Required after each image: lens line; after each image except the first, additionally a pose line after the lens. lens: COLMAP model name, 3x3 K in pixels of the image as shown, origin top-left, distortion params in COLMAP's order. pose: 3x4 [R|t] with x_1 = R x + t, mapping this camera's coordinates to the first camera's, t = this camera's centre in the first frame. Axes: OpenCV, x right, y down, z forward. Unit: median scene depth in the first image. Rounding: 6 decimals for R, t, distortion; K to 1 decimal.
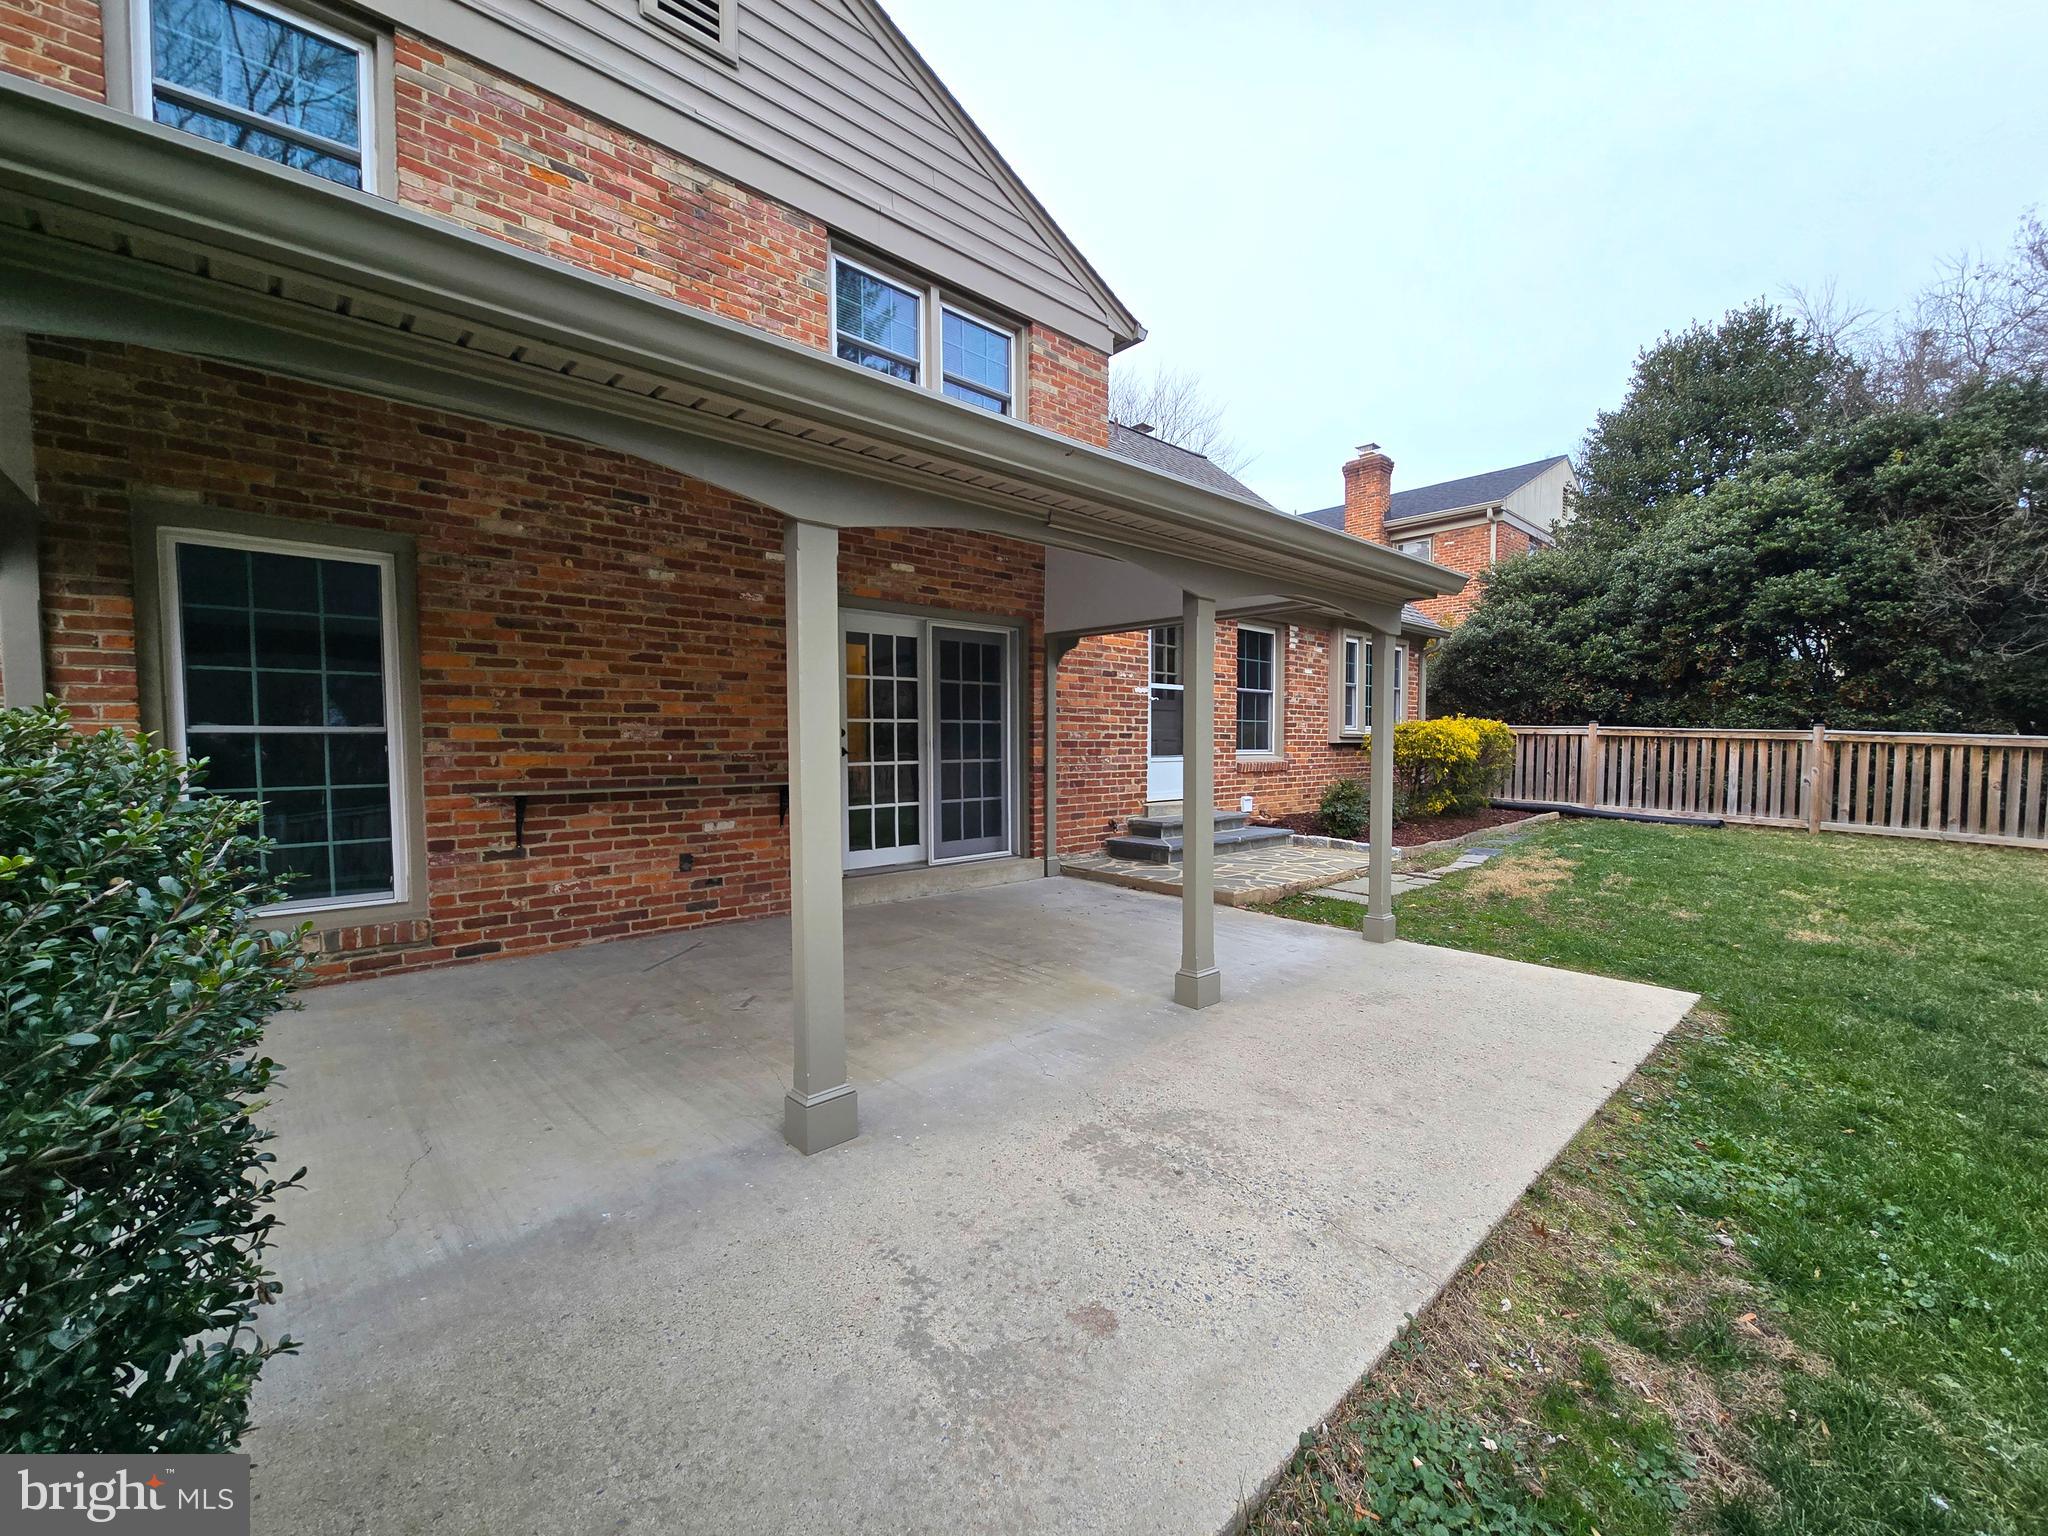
lens RADIAL K [[839.1, 0, 1021.6], [0, 839.1, 776.3], [0, 0, 1]] dist [0.001743, 0.000165]
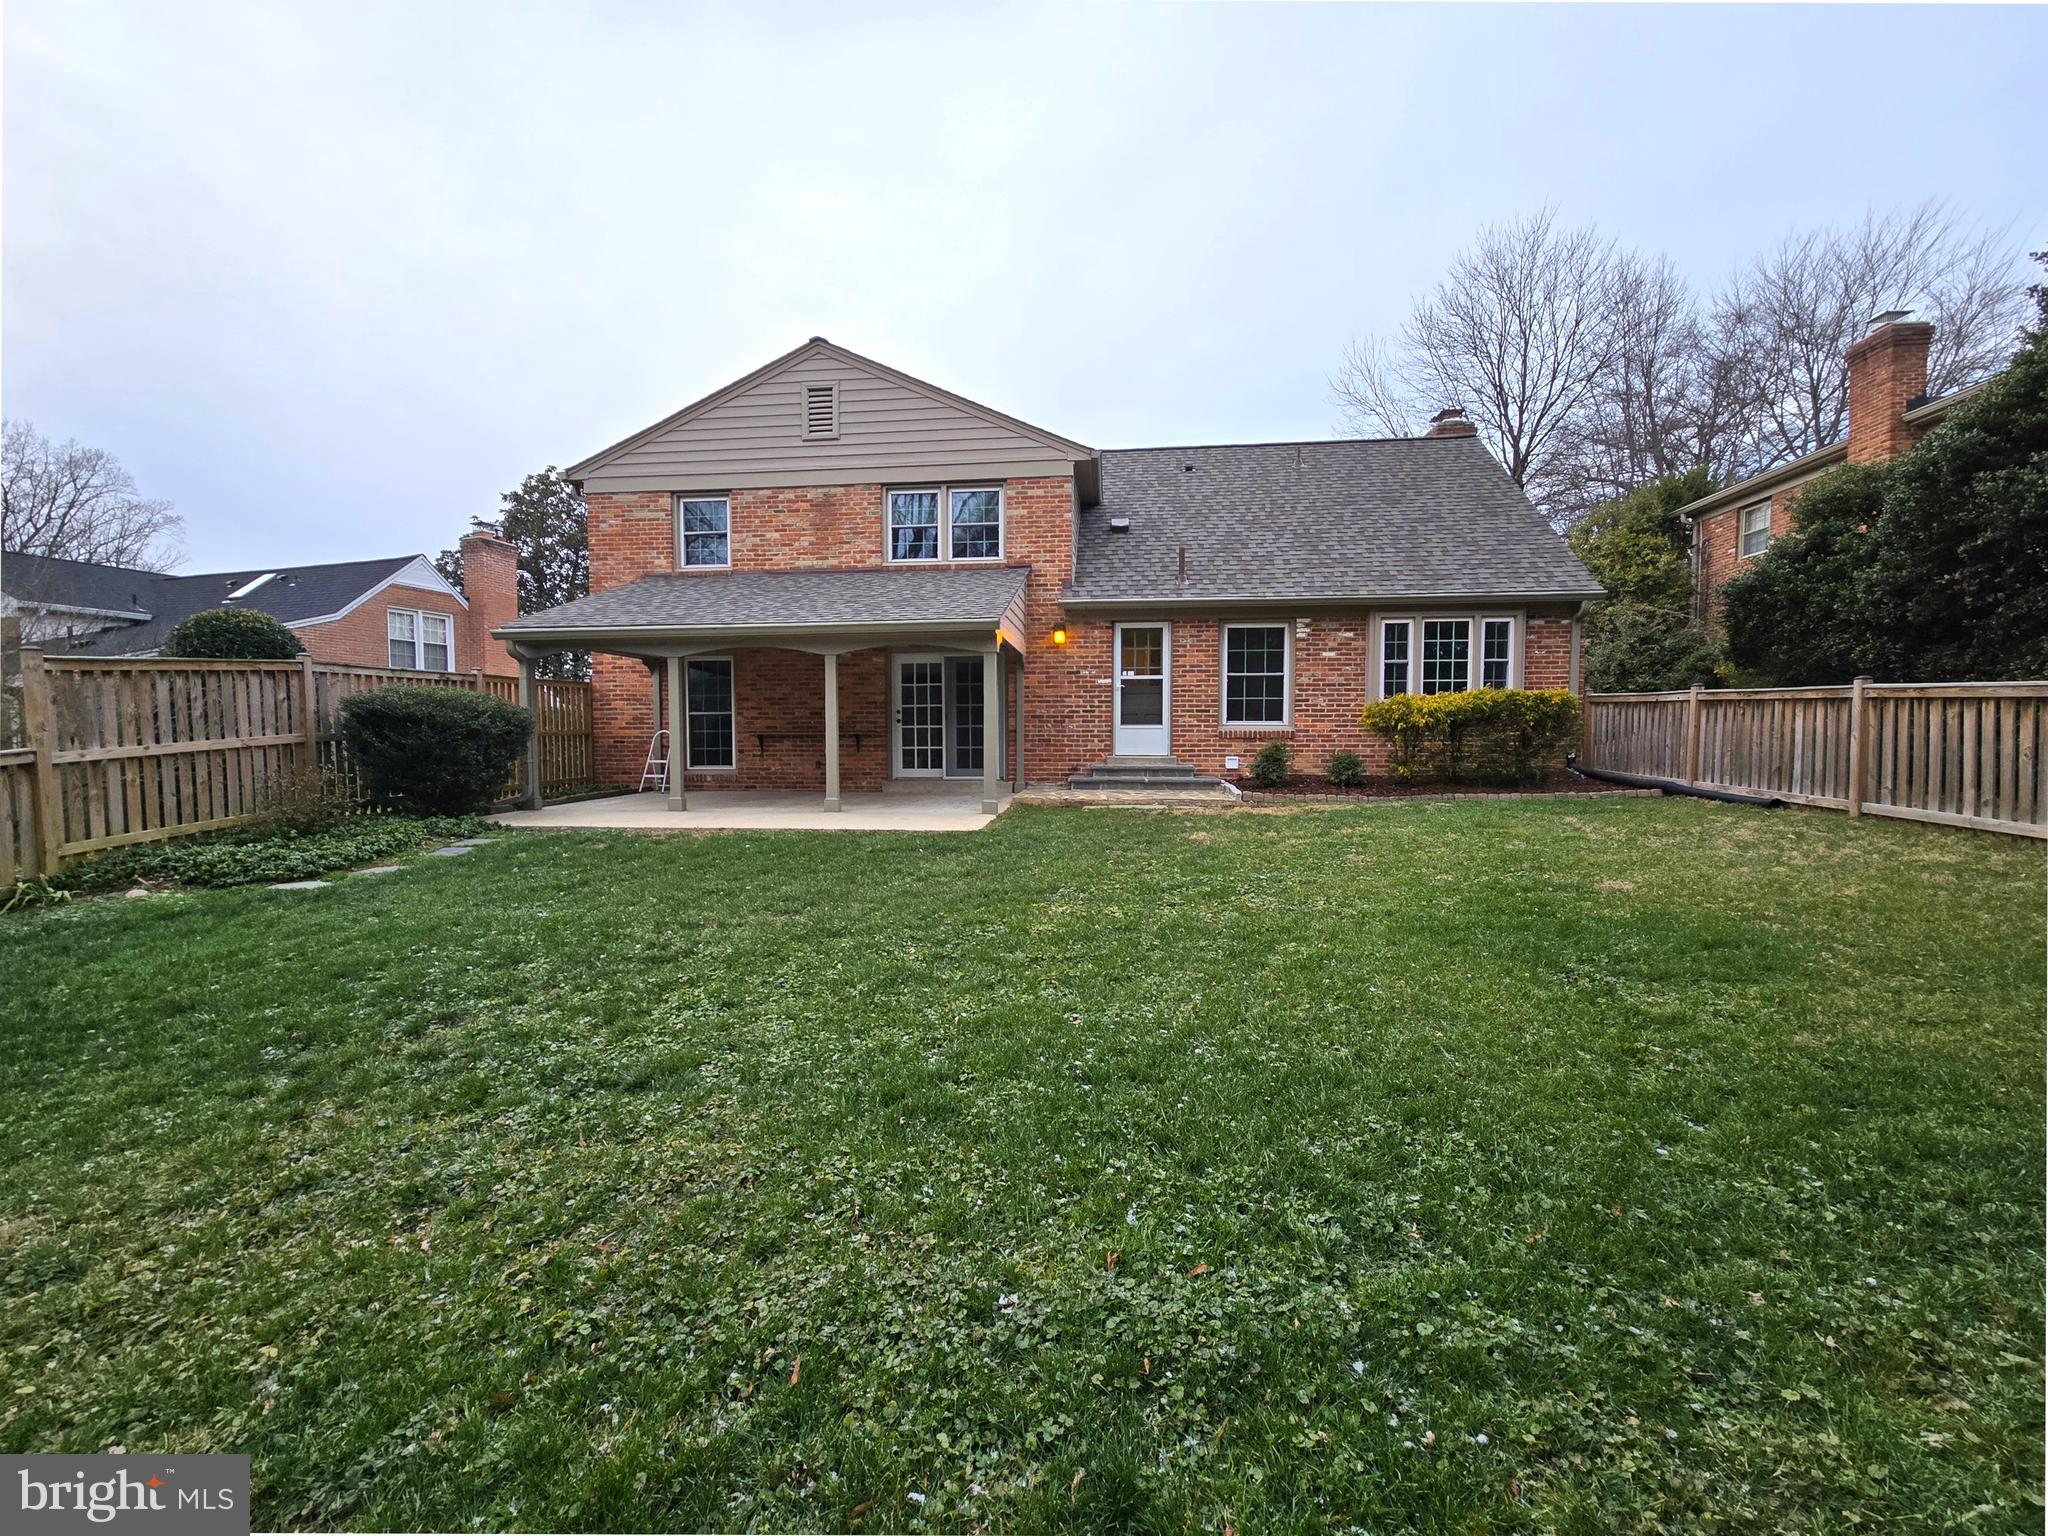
lens RADIAL K [[834.7, 0, 1027.6], [0, 834.7, 778.1], [0, 0, 1]] dist [-0.000001, 0.000195]
pose [[0.654384, 0.035704, -0.755319, 1.133749], [-0.030459, 0.999319, 0.020849, 0.043719], [0.755549, 0.009363, 0.655025, -0.097713]]
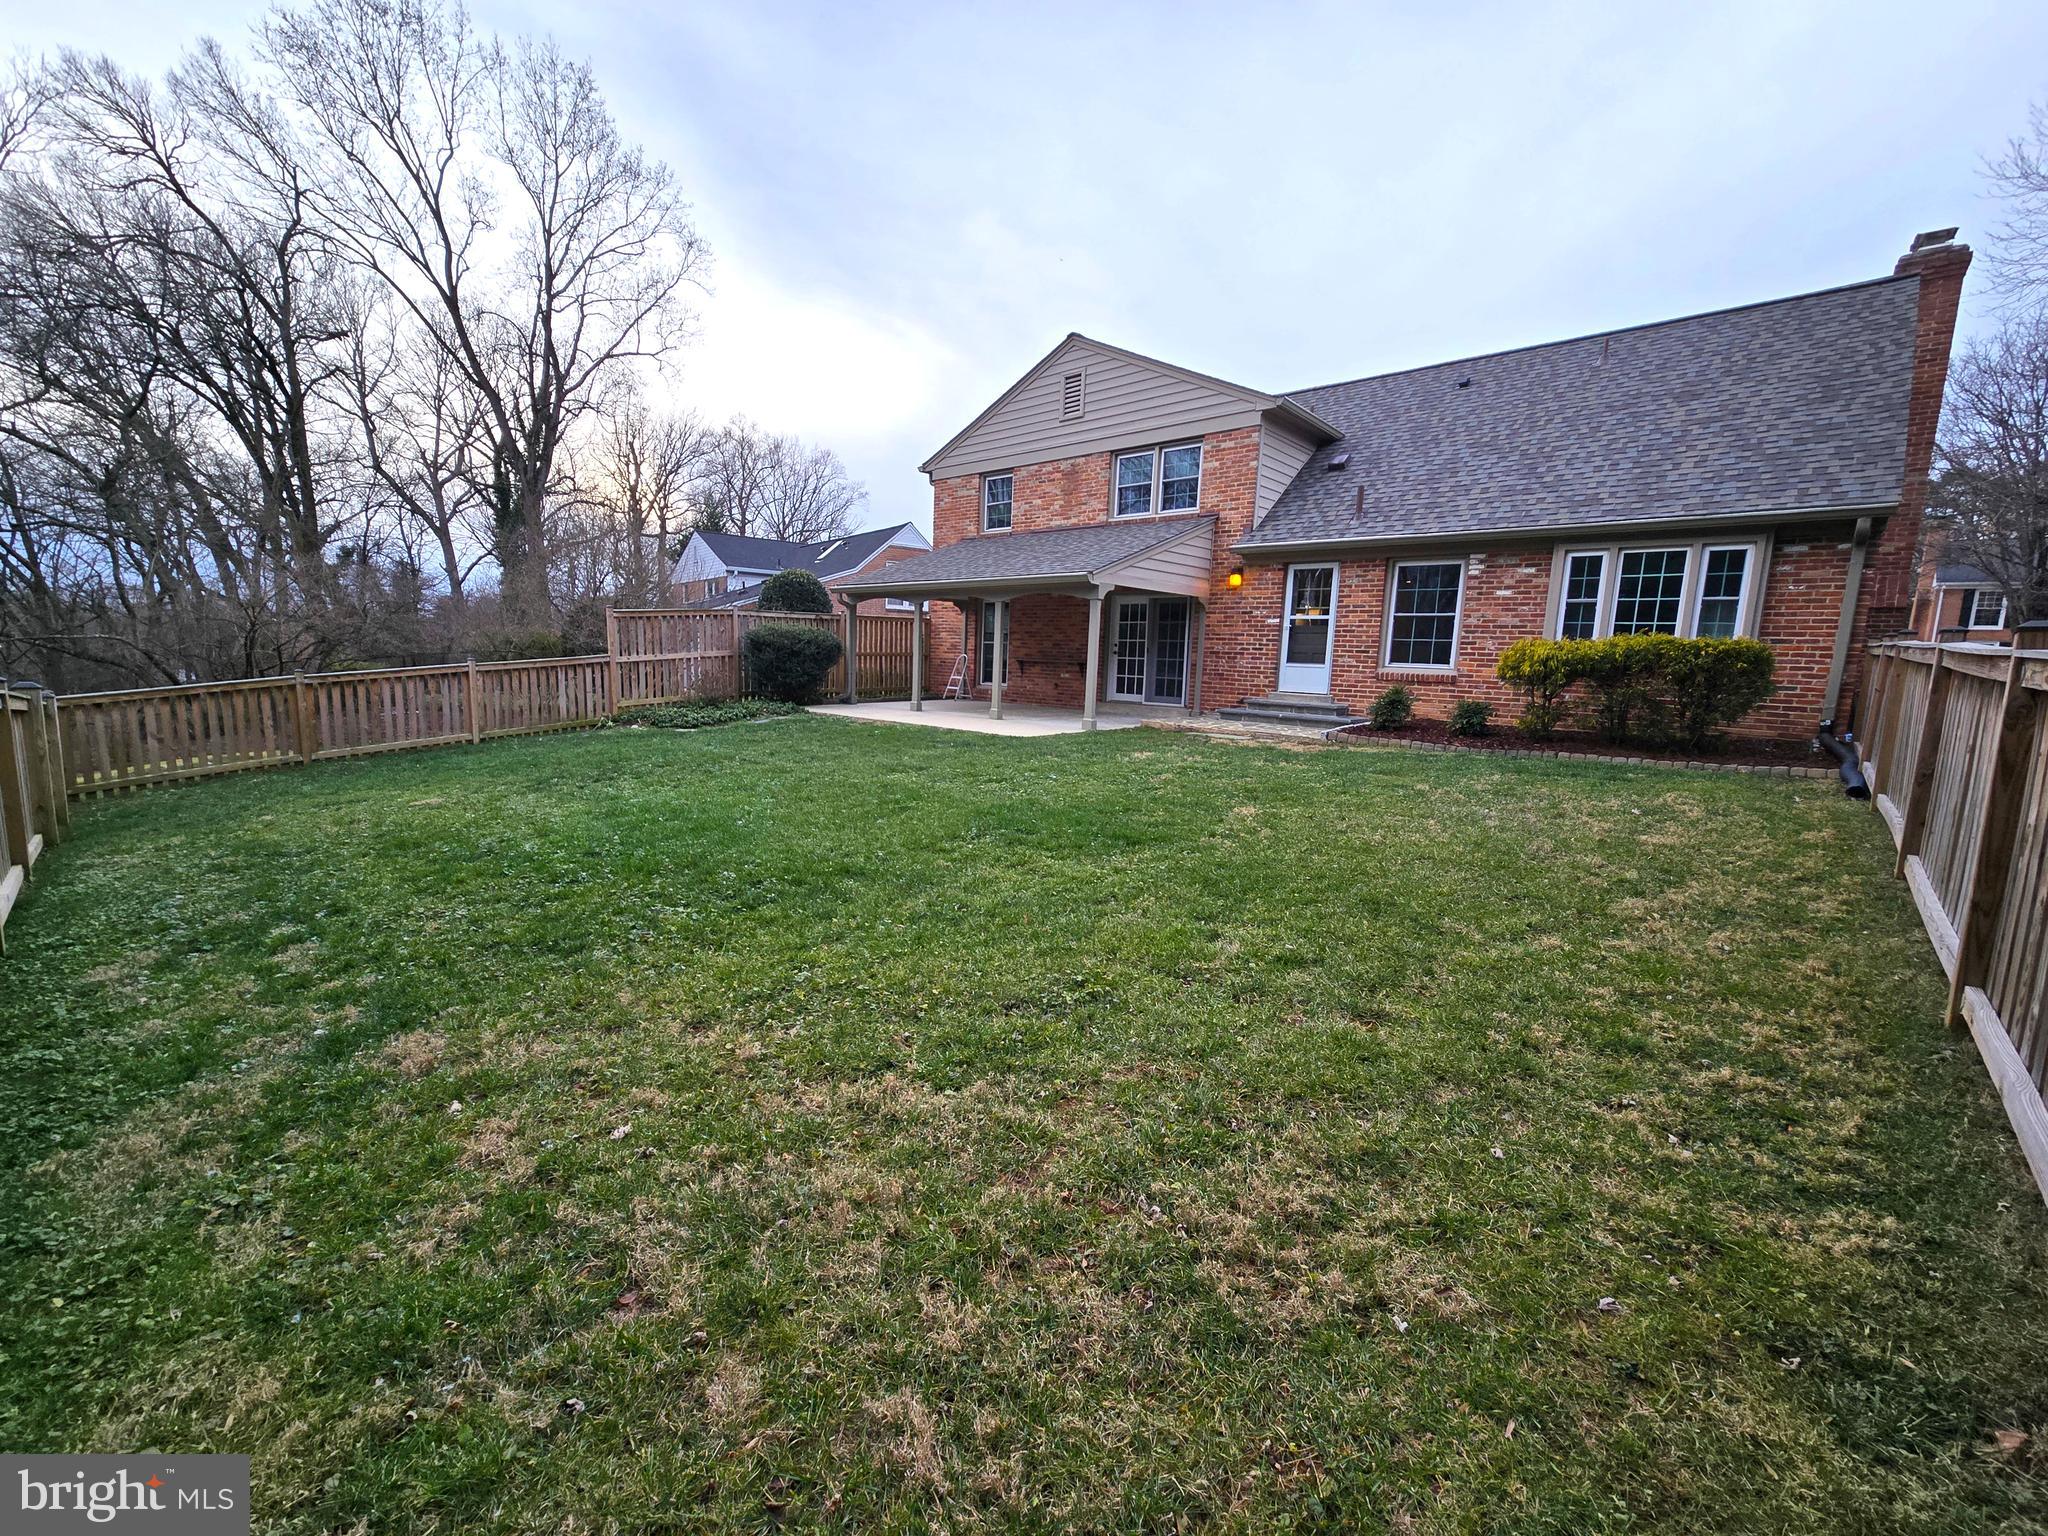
lens RADIAL K [[834.7, 0, 1027.6], [0, 834.7, 778.1], [0, 0, 1]] dist [-0.000001, 0.000195]
pose [[0.087017, 0.147147, -0.985280, 1.635998], [-0.077742, 0.987018, 0.140541, 0.007479], [0.993169, 0.064368, 0.097327, 0.362817]]
